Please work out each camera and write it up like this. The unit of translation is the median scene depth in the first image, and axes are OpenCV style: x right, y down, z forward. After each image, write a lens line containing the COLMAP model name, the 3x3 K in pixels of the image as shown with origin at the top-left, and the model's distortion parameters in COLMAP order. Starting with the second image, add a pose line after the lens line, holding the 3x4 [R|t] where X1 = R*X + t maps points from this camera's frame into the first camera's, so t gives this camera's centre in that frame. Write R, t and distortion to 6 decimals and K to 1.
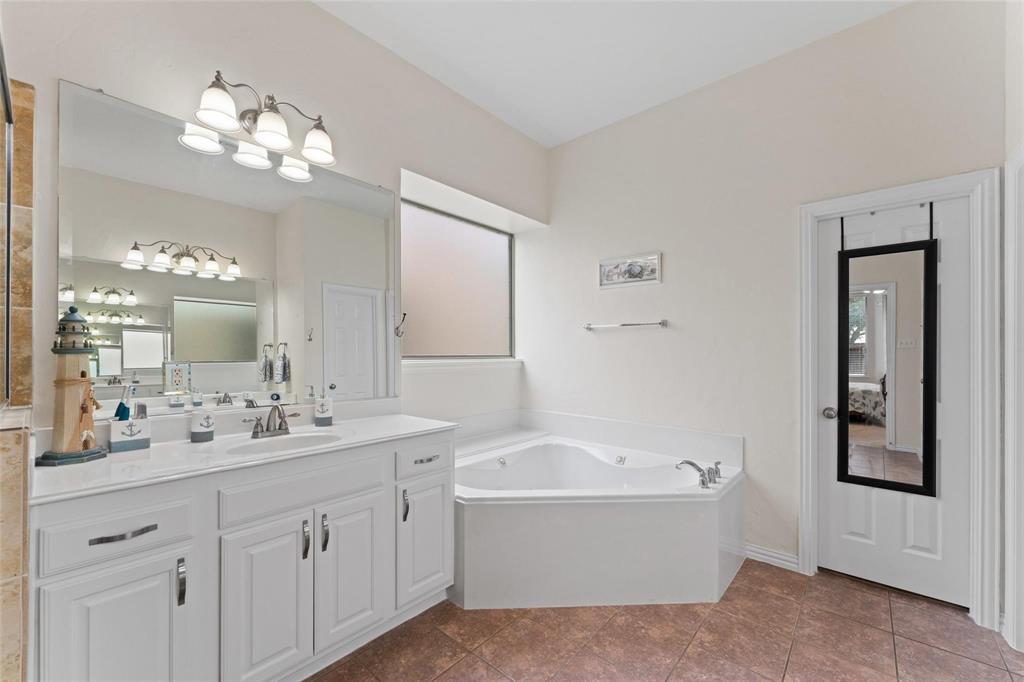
lens RADIAL K [[410.8, 0, 510.9], [0, 410.8, 348.3], [0, 0, 1]] dist [-0.000354, -0.000236]
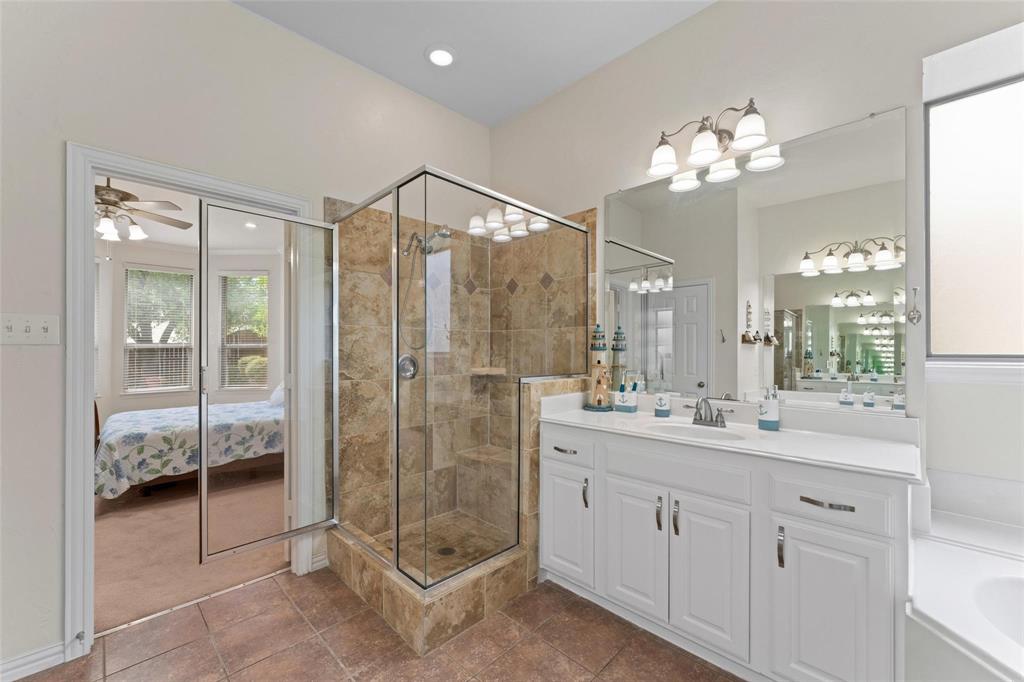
lens RADIAL K [[410.8, 0, 510.9], [0, 410.8, 346.4], [0, 0, 1]] dist [-0.000354, -0.000236]
pose [[-0.062798, -0.011073, -0.997965, 0.543116], [0.009195, 0.999890, -0.011673, 0.010007], [0.997984, -0.009909, -0.062689, 0.541302]]
